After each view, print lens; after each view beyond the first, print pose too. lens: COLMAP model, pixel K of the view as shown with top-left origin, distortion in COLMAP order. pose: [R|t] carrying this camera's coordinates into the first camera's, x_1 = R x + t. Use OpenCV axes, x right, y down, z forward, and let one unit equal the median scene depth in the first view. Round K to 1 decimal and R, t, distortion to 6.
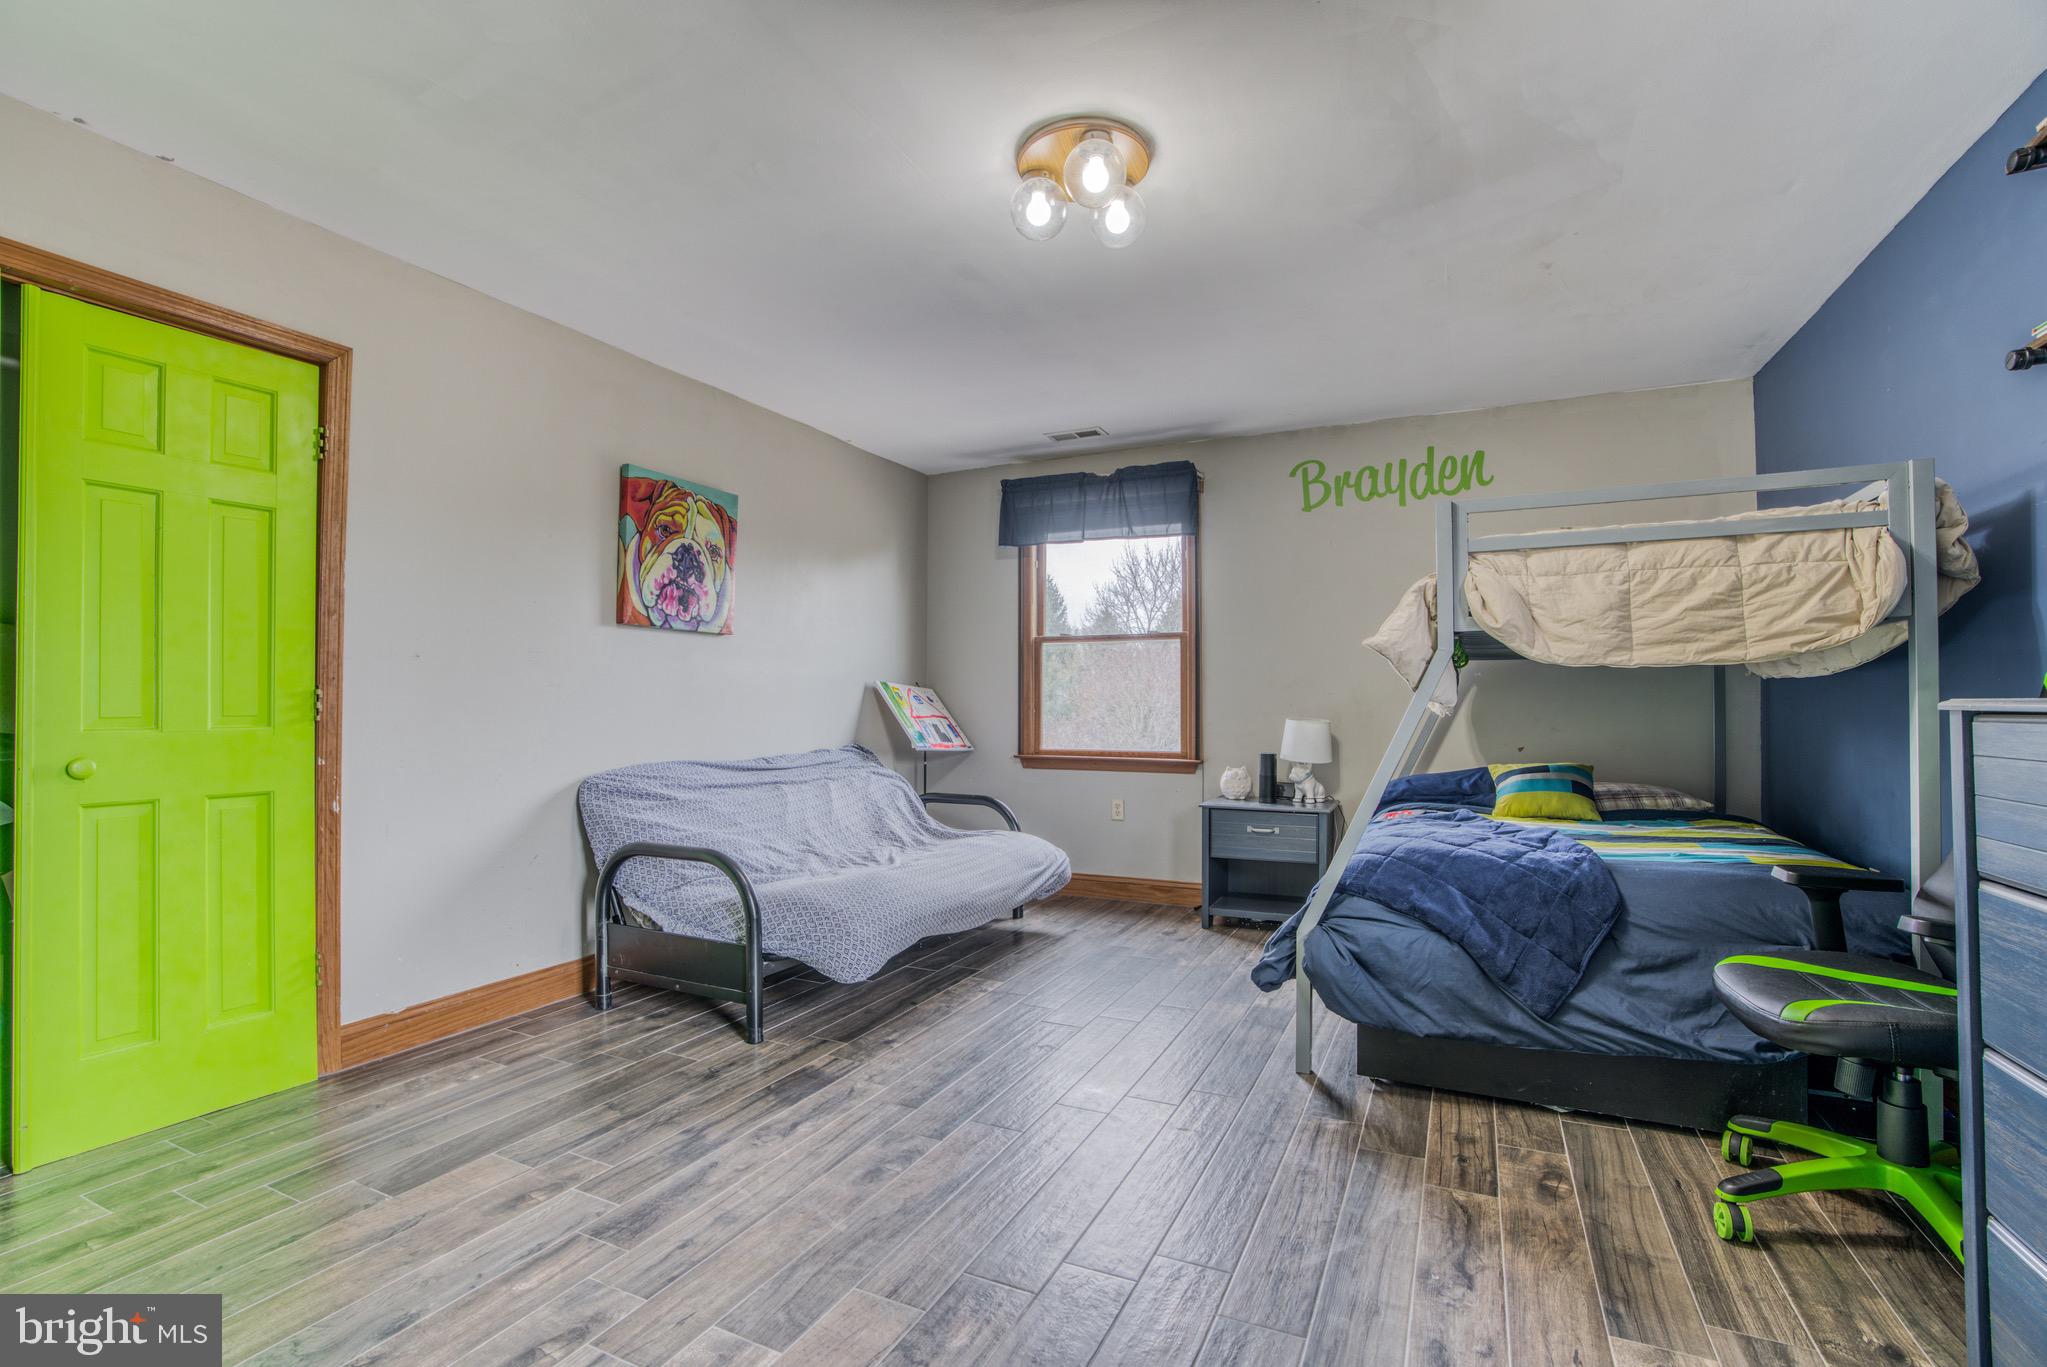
lens RADIAL K [[937.6, 0, 1009.1], [0, 937.6, 686.3], [0, 0, 1]] dist [-0.067408, 0.024595]
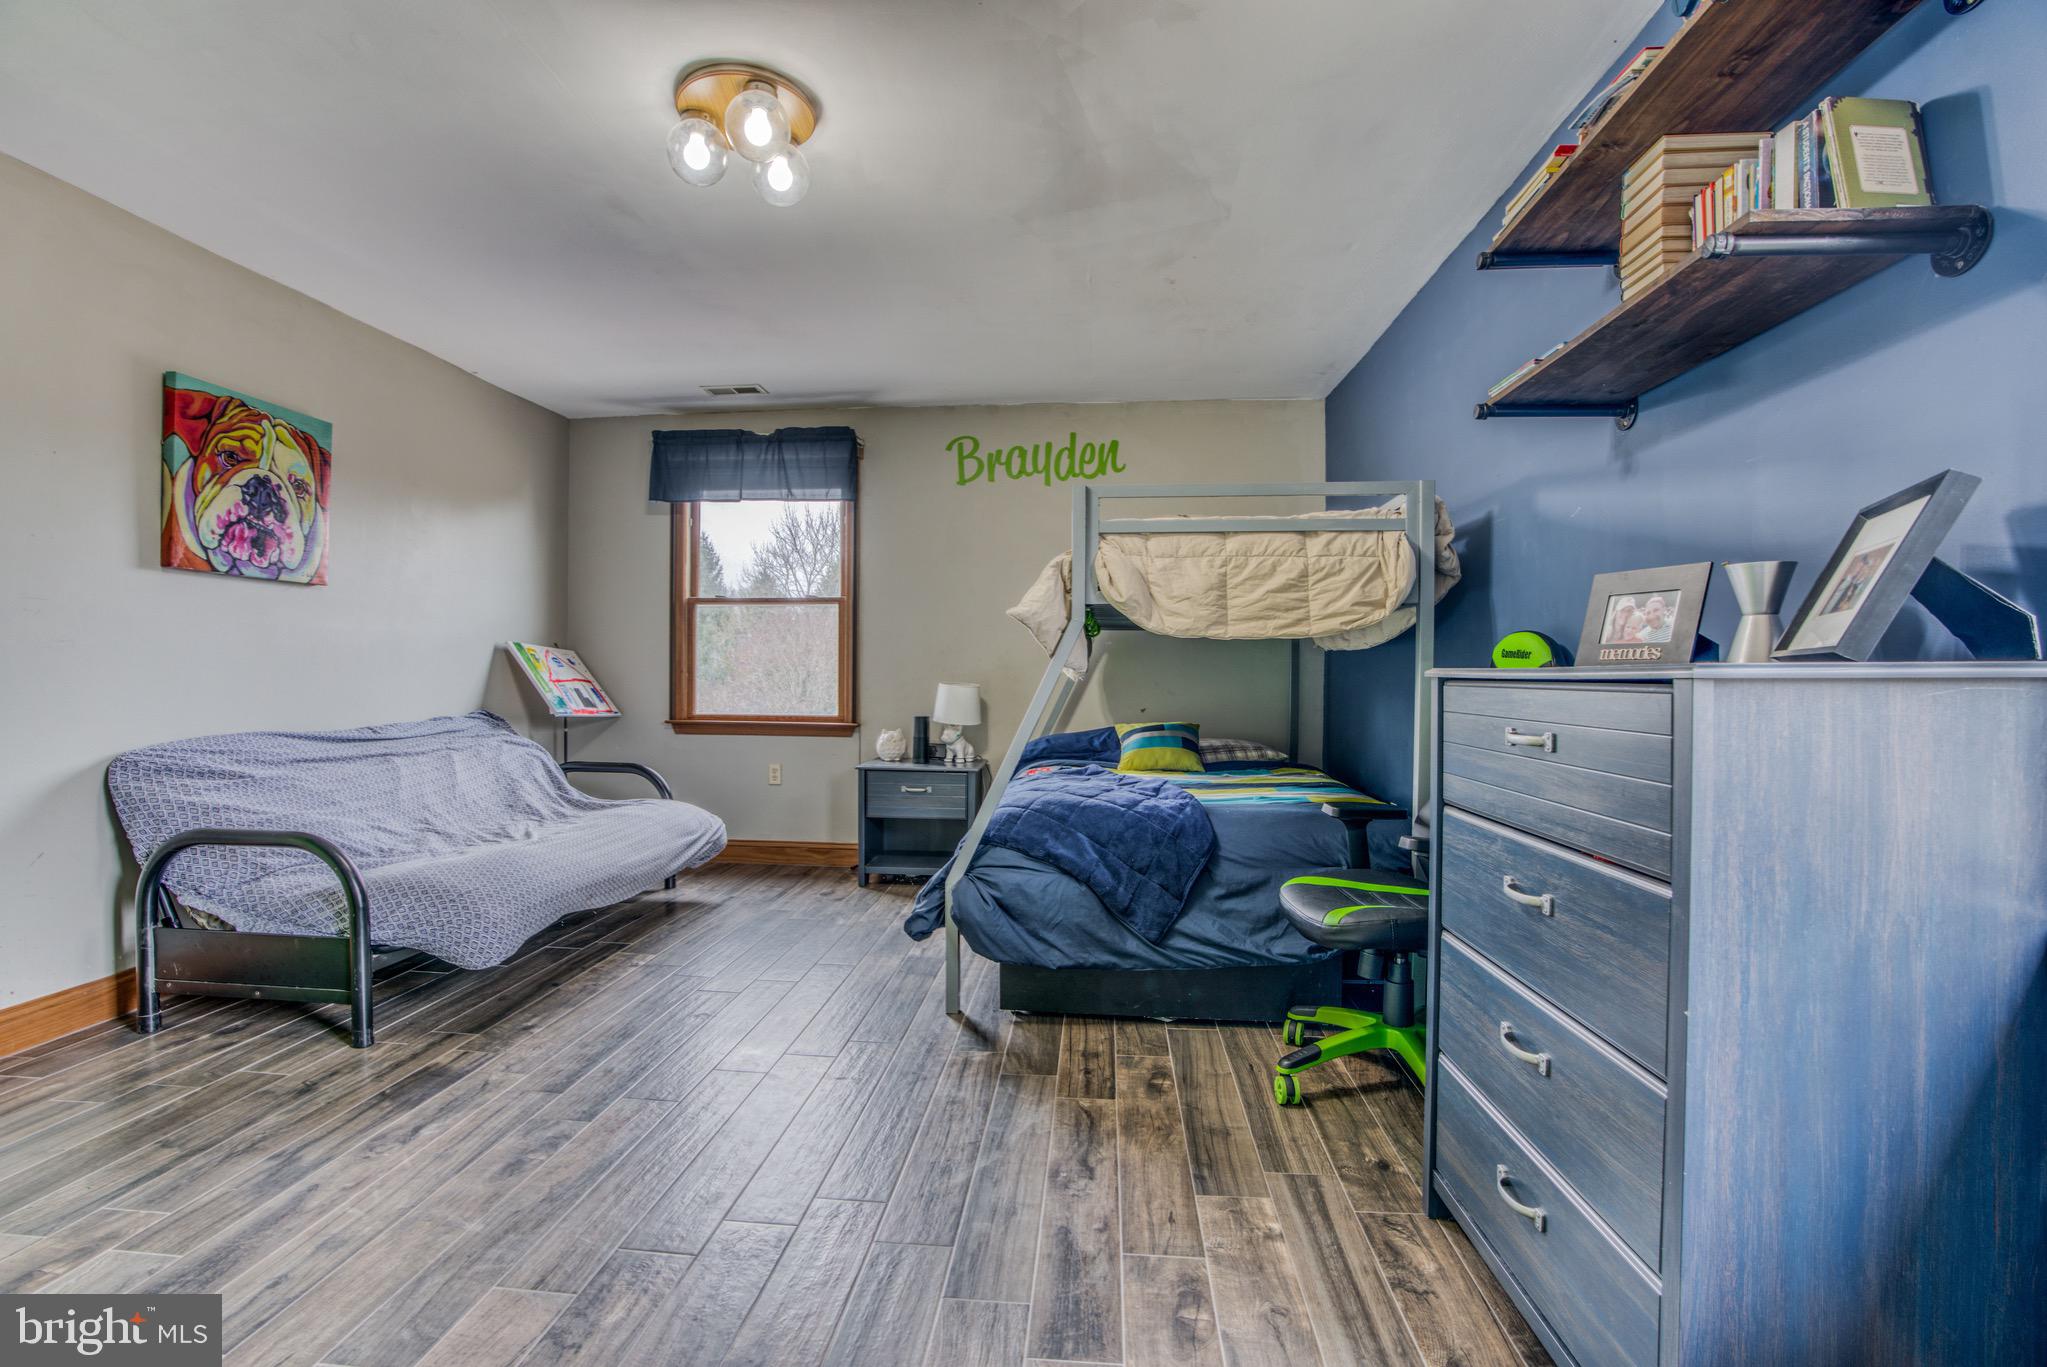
lens RADIAL K [[937.6, 0, 1008.8], [0, 937.6, 688.3], [0, 0, 1]] dist [-0.067408, 0.024595]
pose [[0.936133, -0.000951, 0.351645, 0.000144], [-0.013107, 0.999207, 0.037594, 0.000267], [-0.351402, -0.039802, 0.935378, -0.021632]]
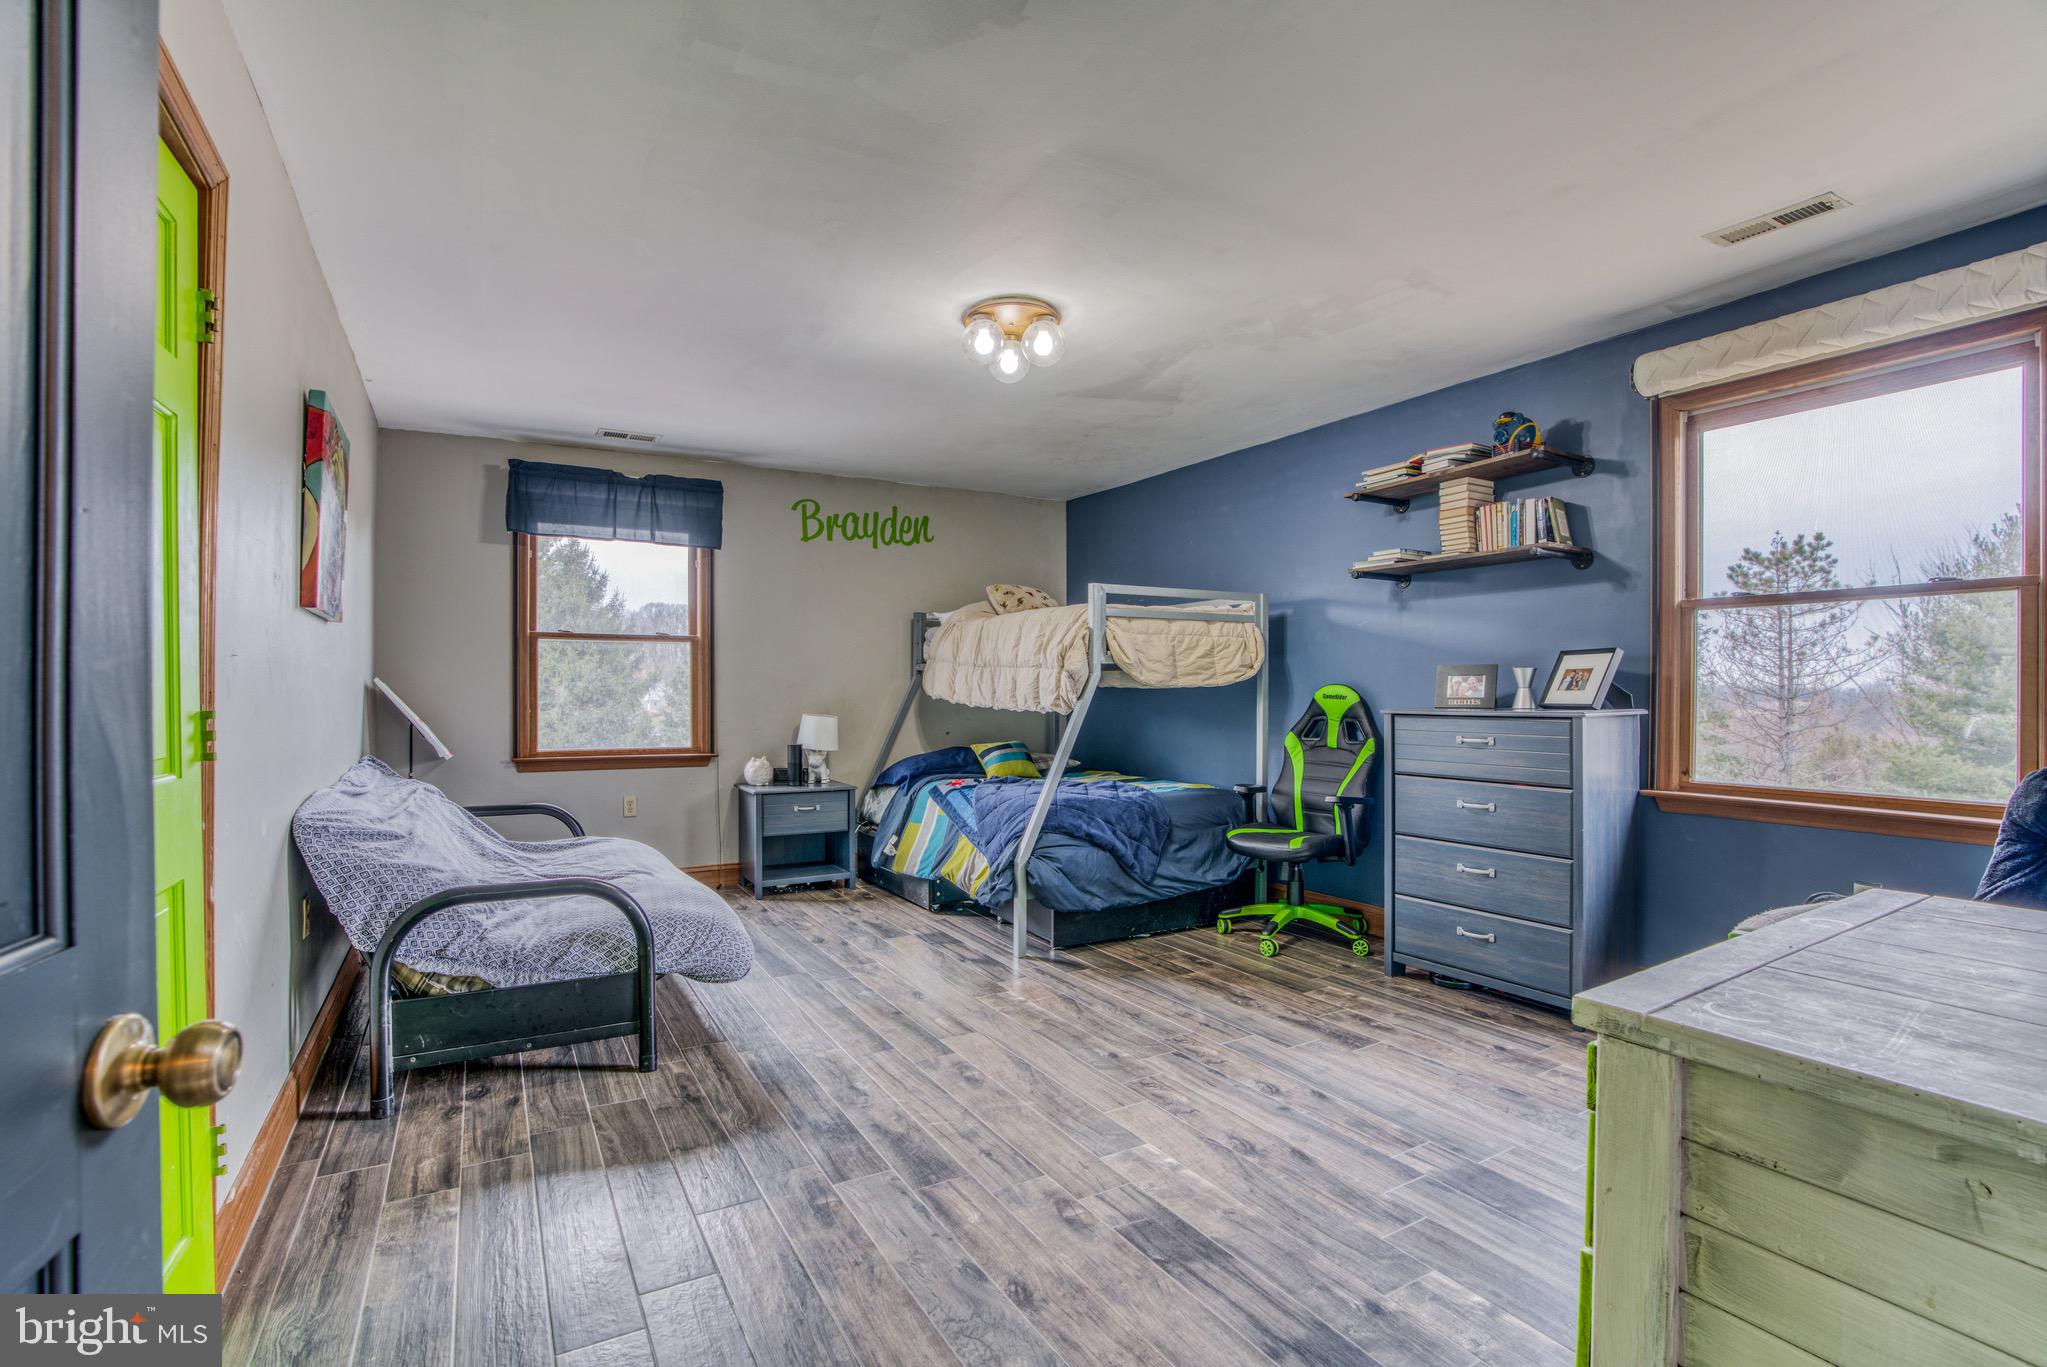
lens RADIAL K [[937.6, 0, 1007.5], [0, 937.6, 688.3], [0, 0, 1]] dist [-0.067408, 0.024595]
pose [[0.562974, 0.000422, 0.826474, -0.987538], [-0.017372, 0.999785, 0.011323, -0.031663], [-0.826292, -0.020732, 0.562861, 0.192524]]
